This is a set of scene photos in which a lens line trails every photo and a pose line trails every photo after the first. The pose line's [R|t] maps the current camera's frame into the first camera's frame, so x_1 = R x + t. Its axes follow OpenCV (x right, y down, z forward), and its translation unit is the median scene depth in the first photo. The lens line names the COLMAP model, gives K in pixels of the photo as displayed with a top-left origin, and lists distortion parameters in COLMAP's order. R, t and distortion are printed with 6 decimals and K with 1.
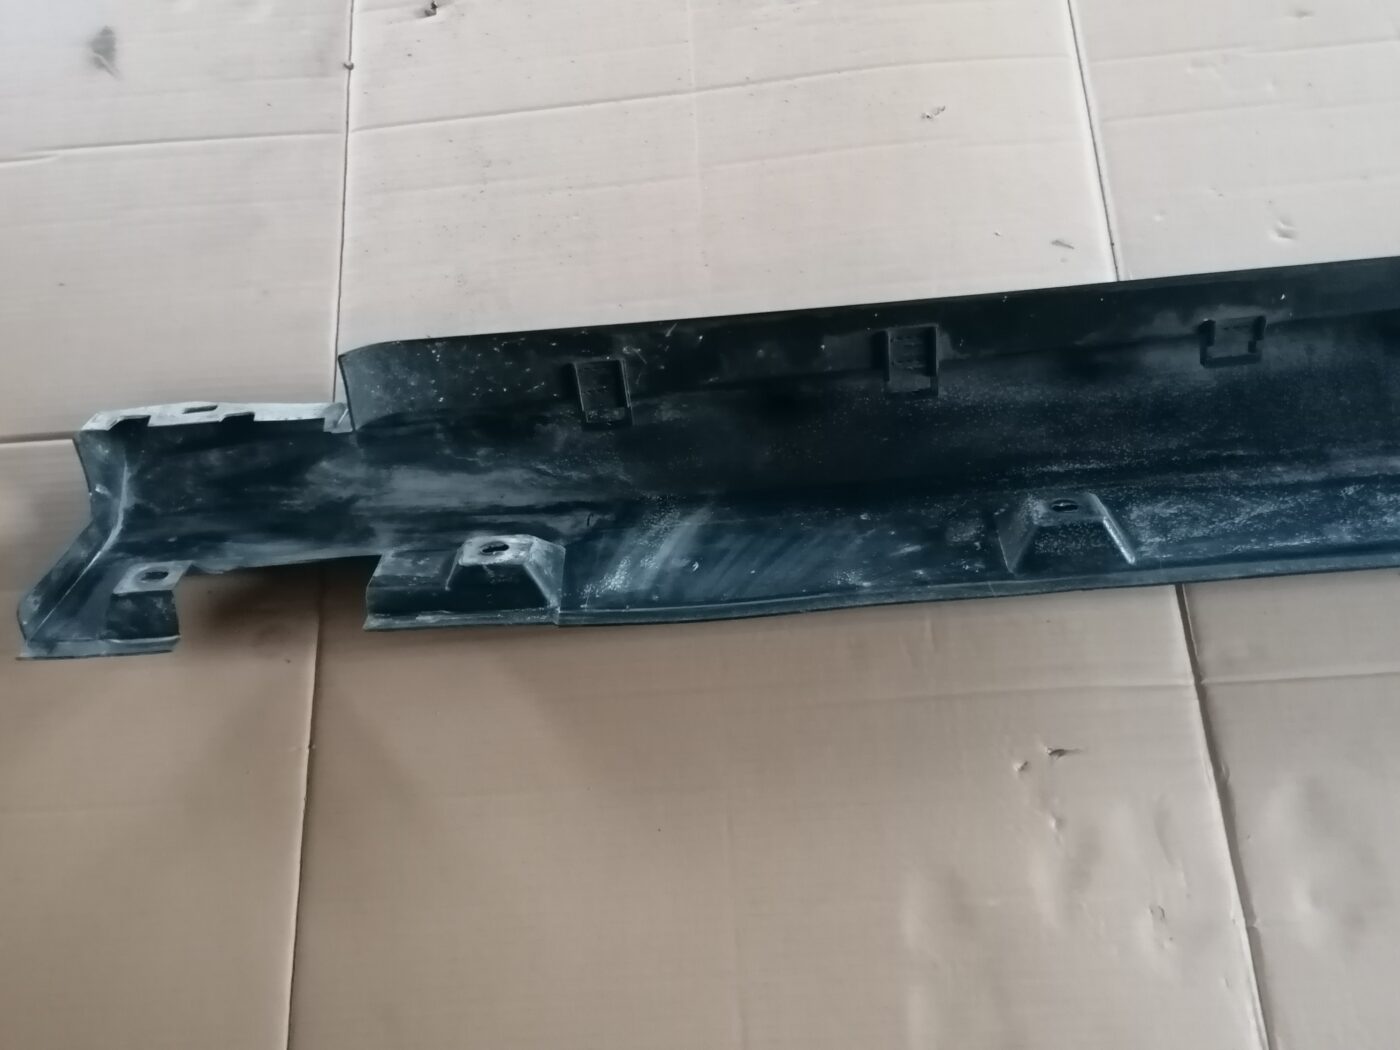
lens RADIAL K [[1224.6, 0, 700.0], [0, 1224.6, 525.0], [0, 0, 1]] dist [0.104747, -0.136992]
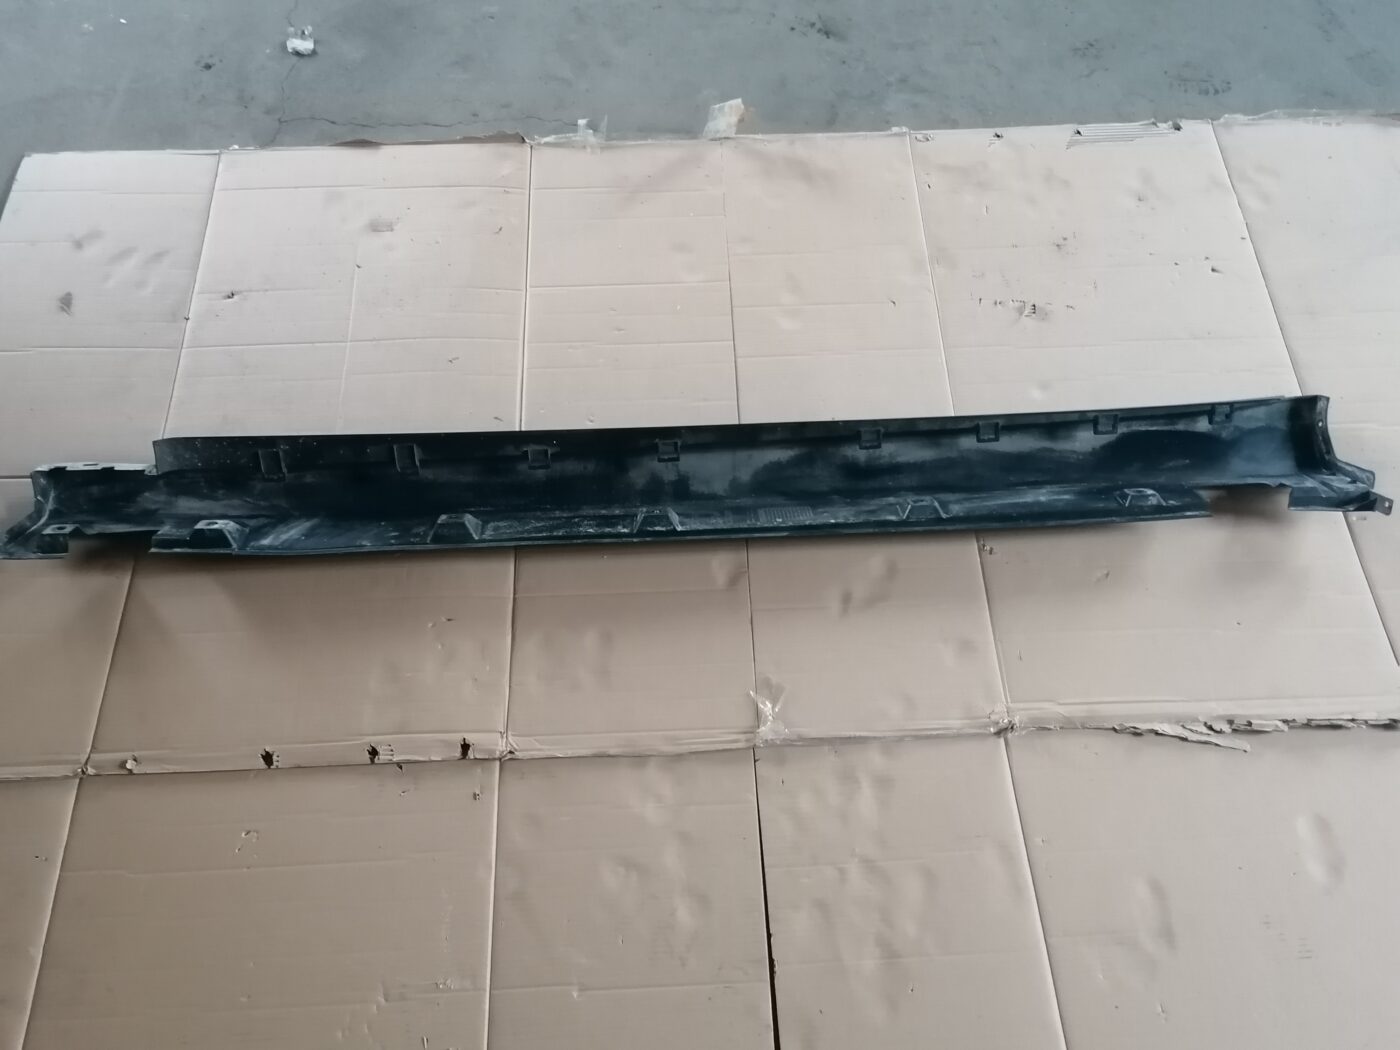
lens RADIAL K [[1155.5, 0, 700.0], [0, 1155.5, 525.0], [0, 0, 1]] dist [0.101020, -0.129541]
pose [[0.995379, 0.053218, 0.079922, 0.541390], [-0.039876, 0.986292, -0.160116, 0.317744], [-0.087347, 0.156189, 0.983857, -1.196467]]
